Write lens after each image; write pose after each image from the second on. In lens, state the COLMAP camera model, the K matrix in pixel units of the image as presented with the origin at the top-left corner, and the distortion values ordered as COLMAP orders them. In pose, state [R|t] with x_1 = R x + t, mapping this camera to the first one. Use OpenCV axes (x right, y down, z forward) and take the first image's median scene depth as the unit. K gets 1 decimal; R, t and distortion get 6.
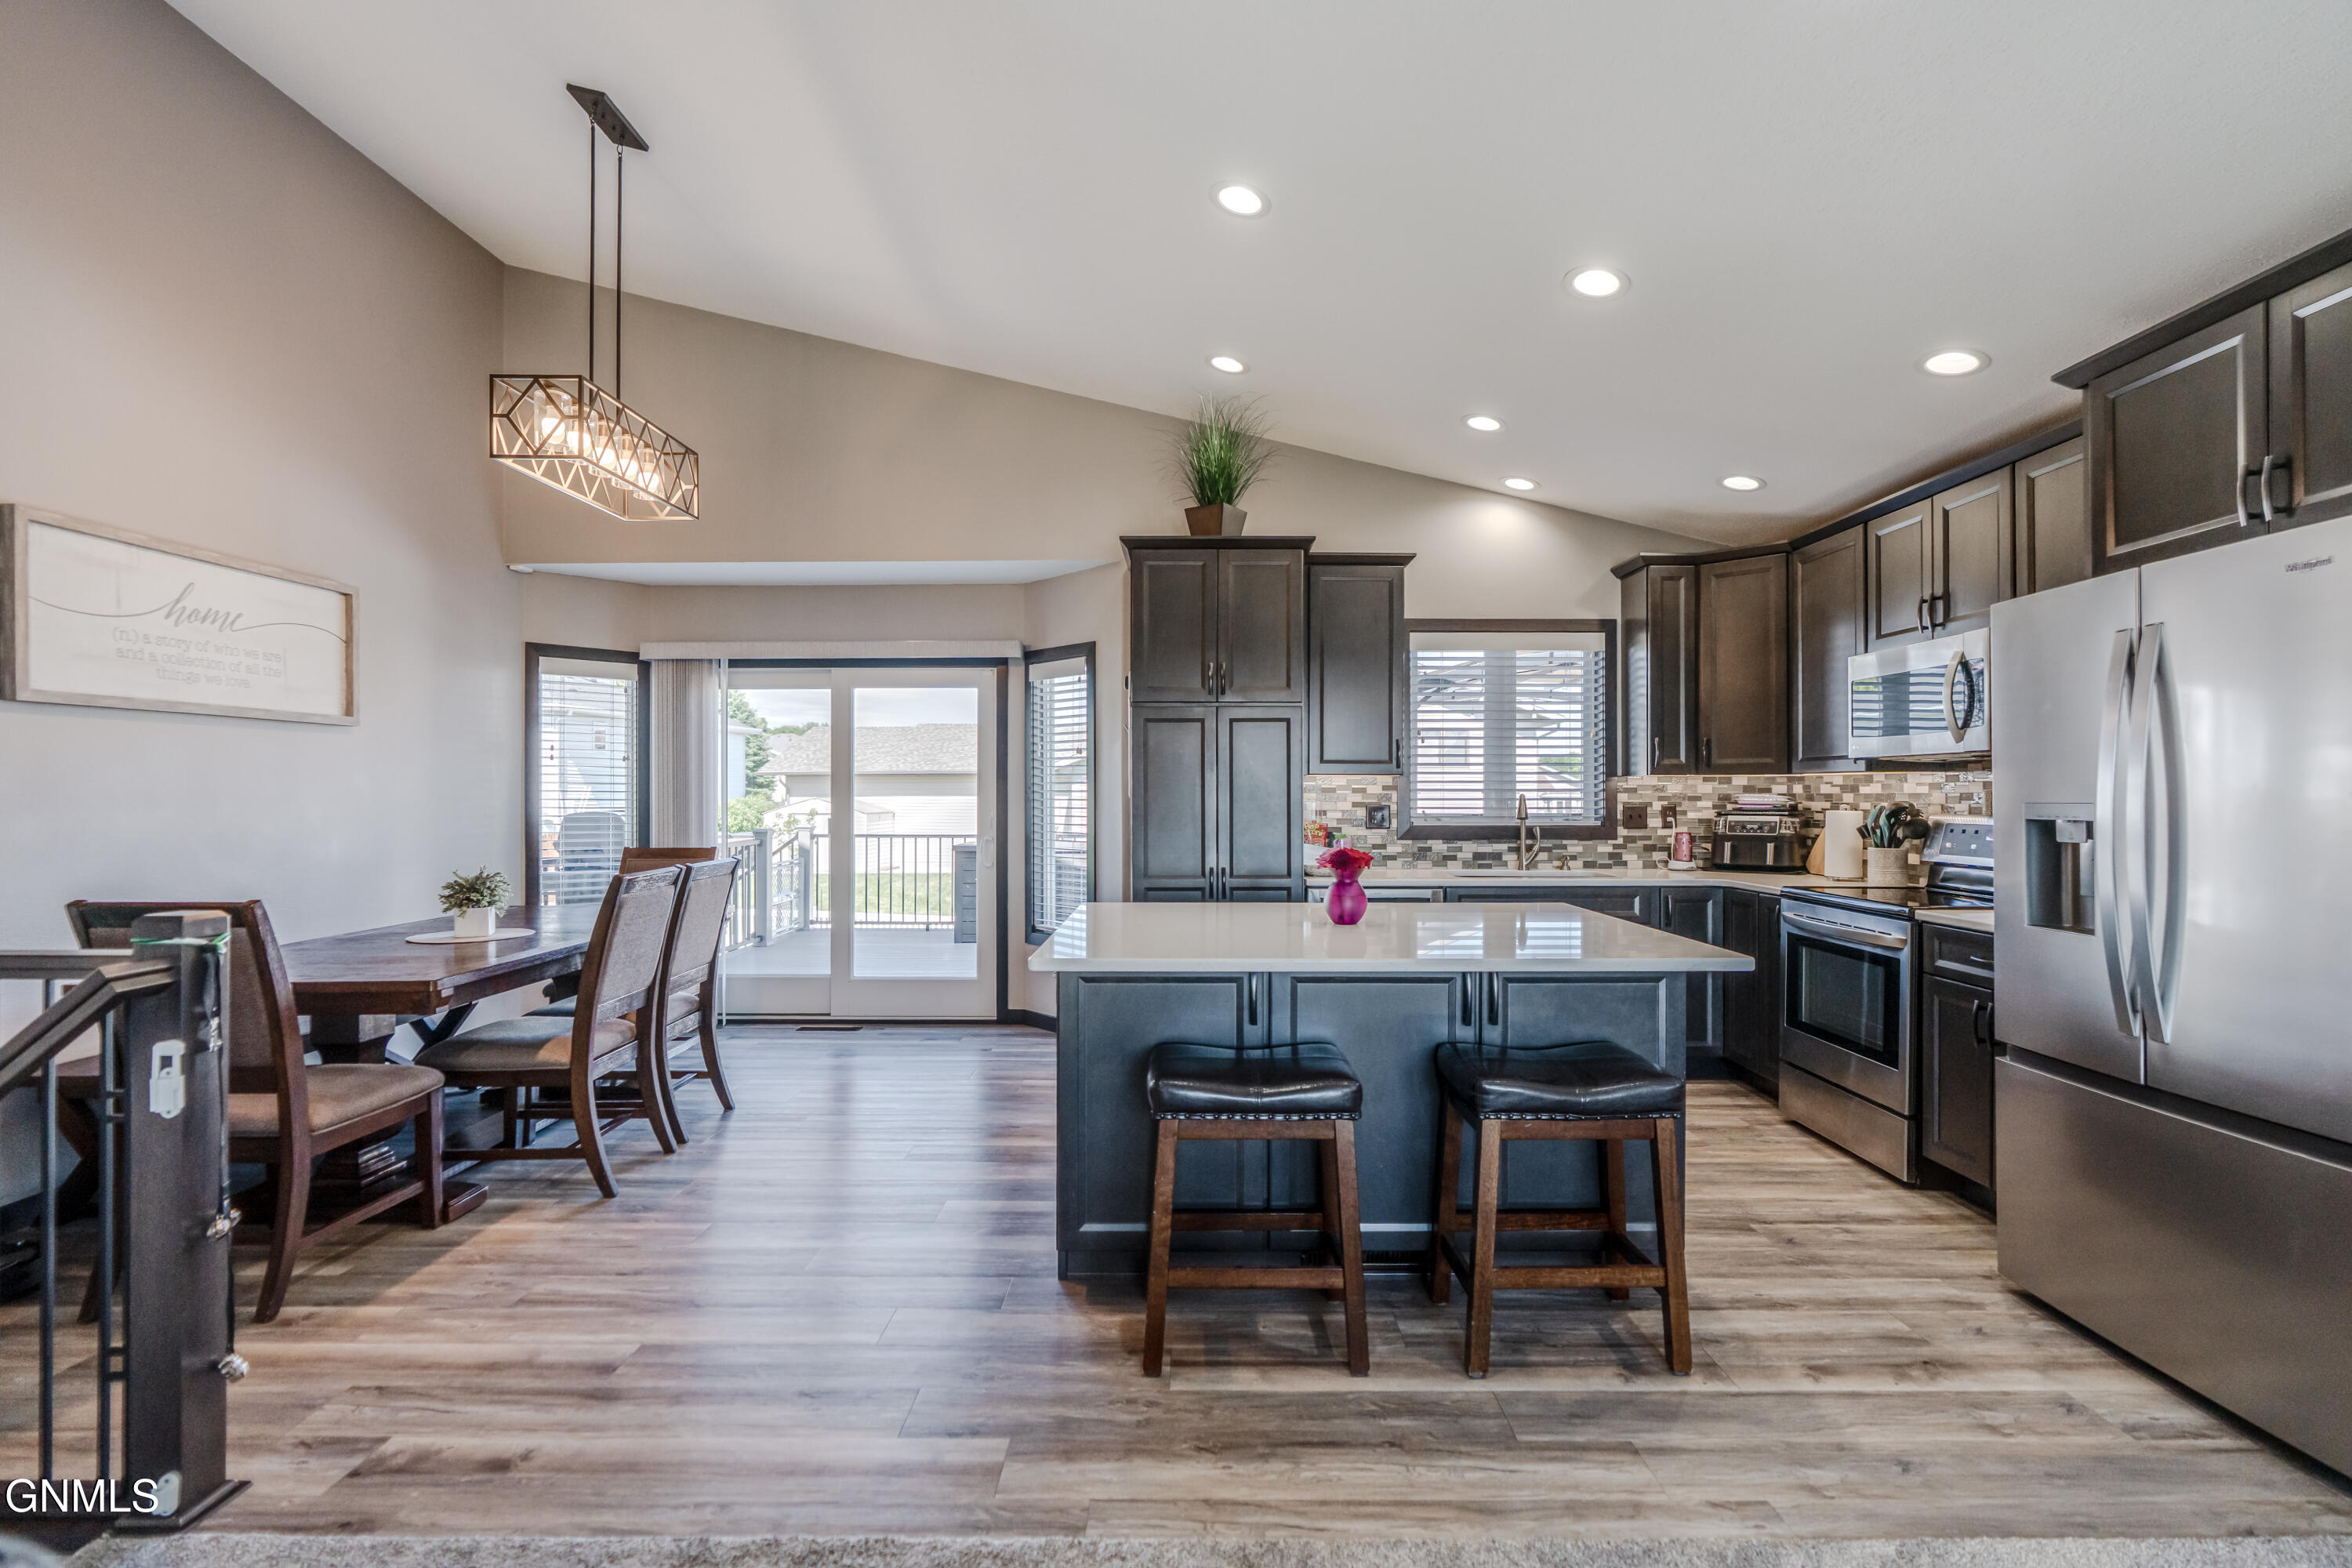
lens RADIAL K [[1083.2, 0, 1182.3], [0, 1083.2, 788.9], [0, 0, 1]] dist [0.002629, 0.000664]
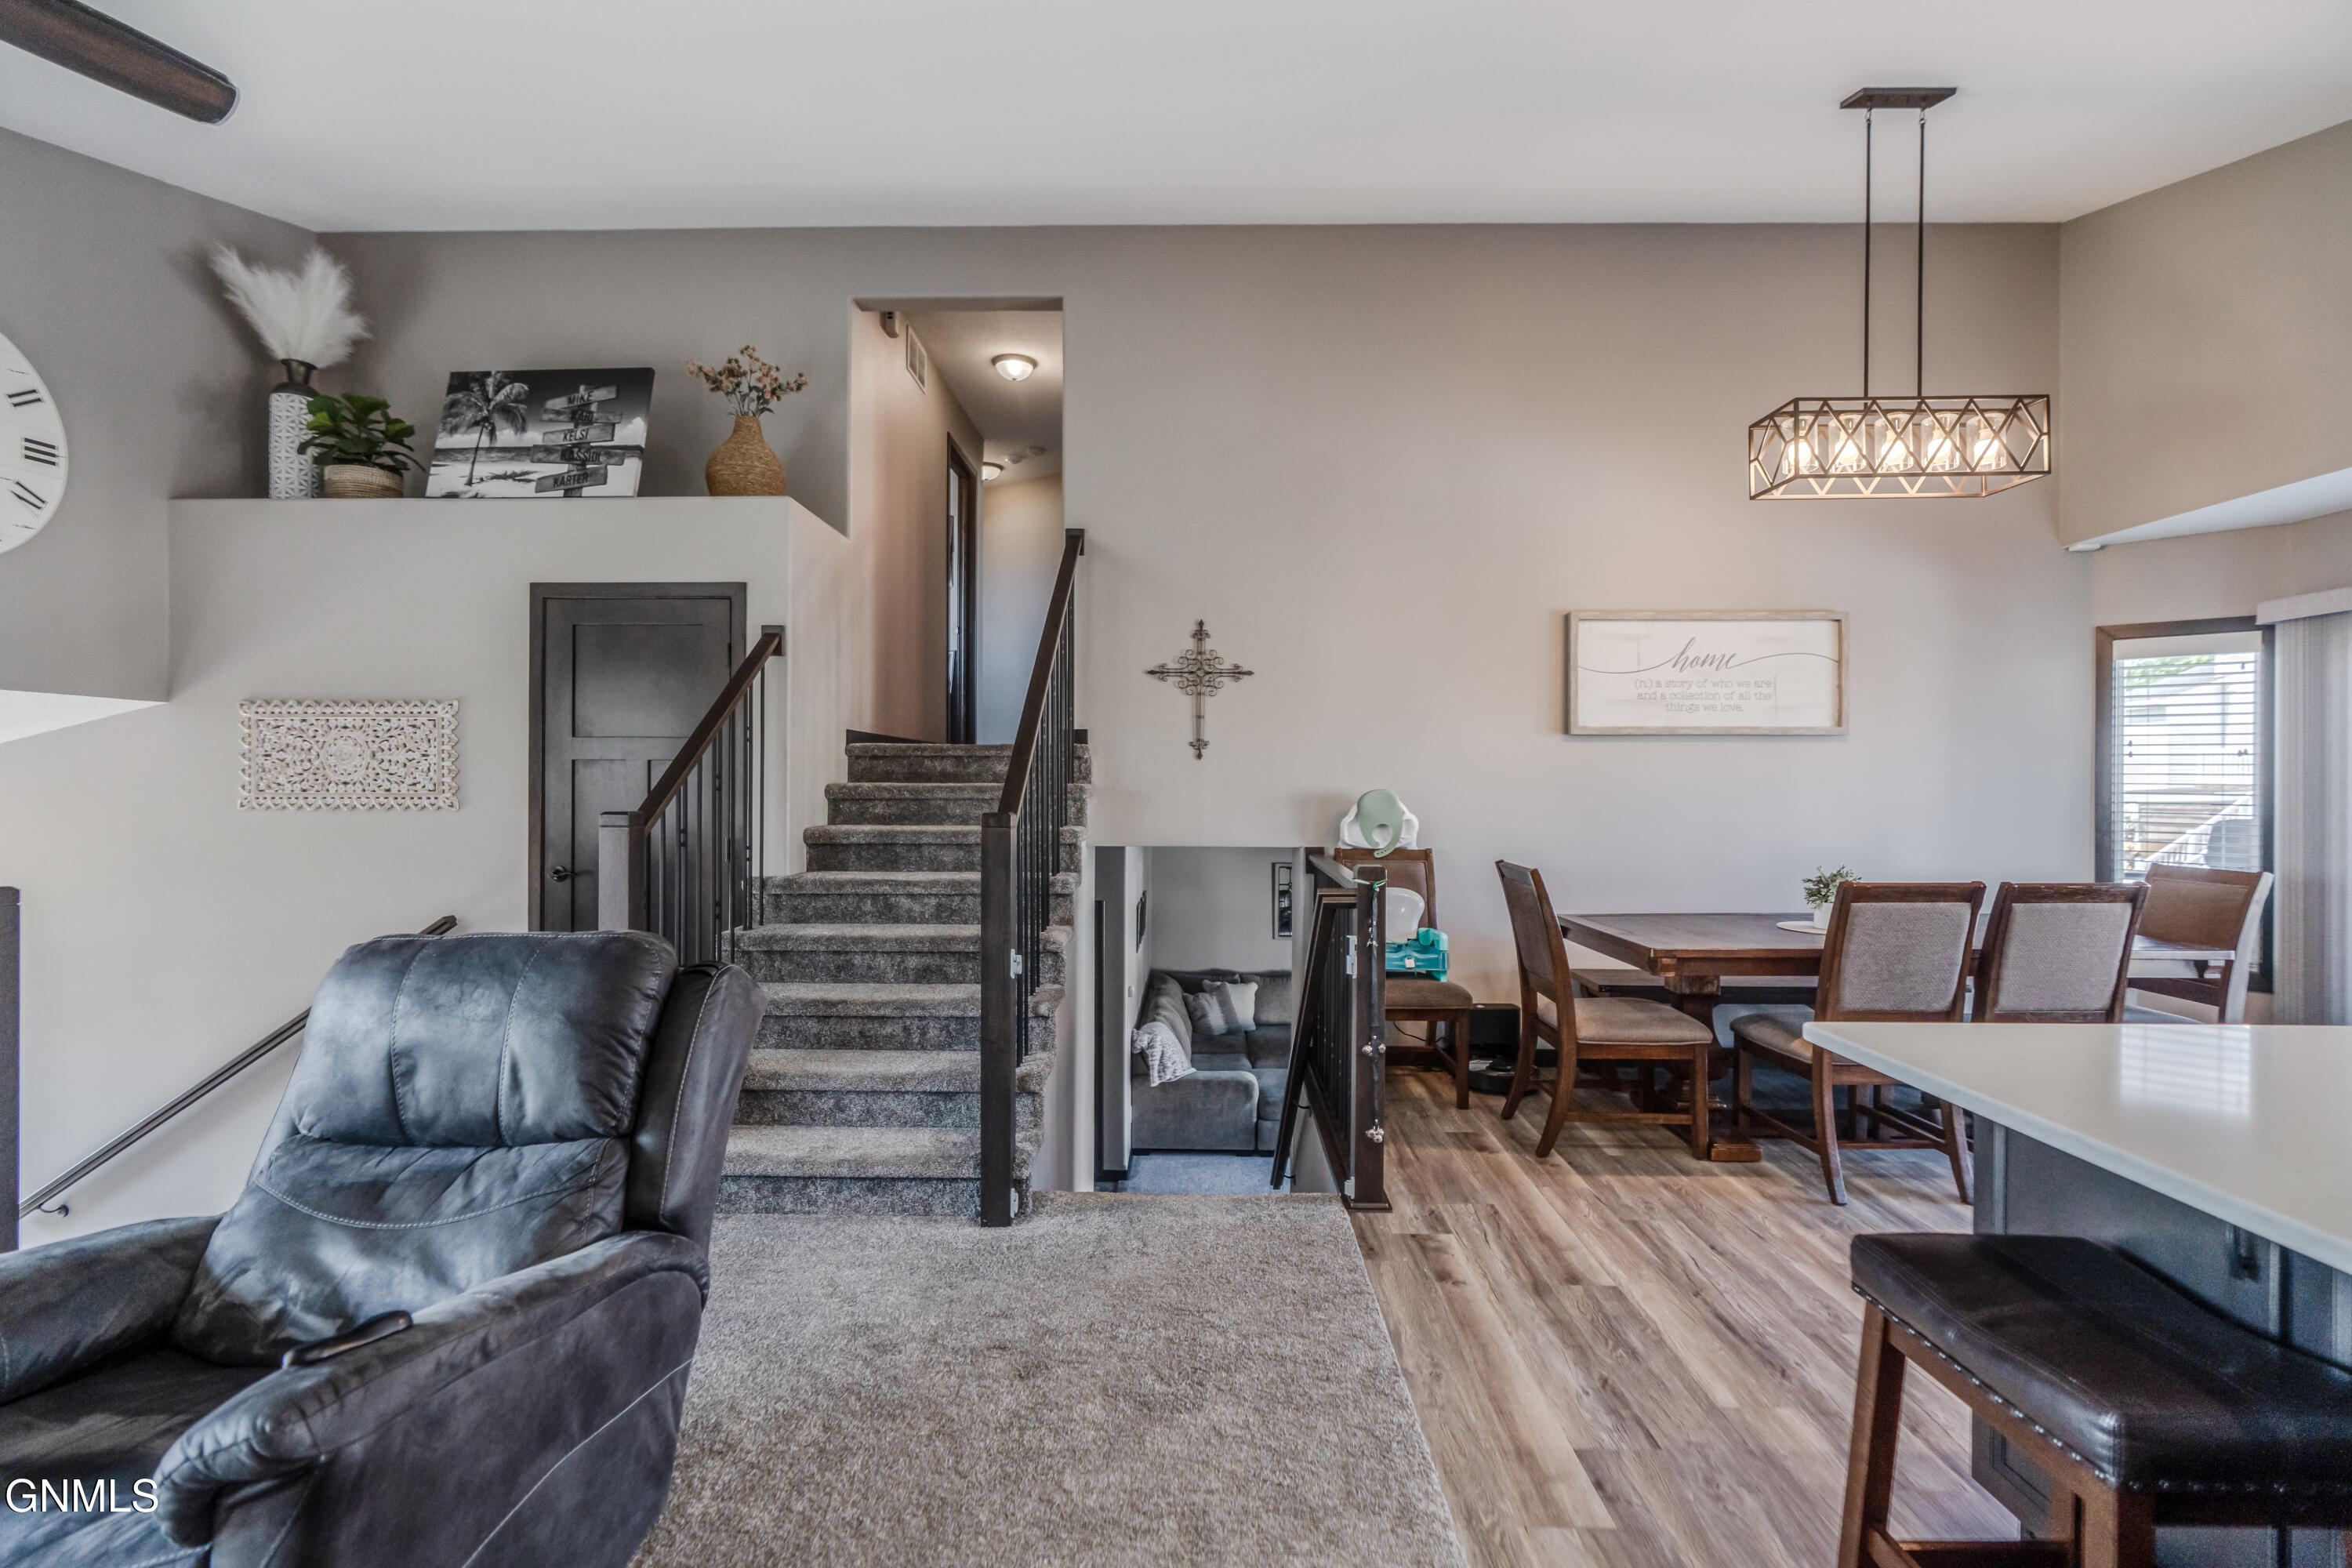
lens RADIAL K [[1083.2, 0, 1190.3], [0, 1083.2, 776.1], [0, 0, 1]] dist [0.002629, 0.000664]
pose [[-0.008280, -0.001420, -0.999965, 0.444665], [-0.001055, 0.999998, -0.001412, -0.014875], [0.999965, 0.001043, -0.008281, 0.385548]]
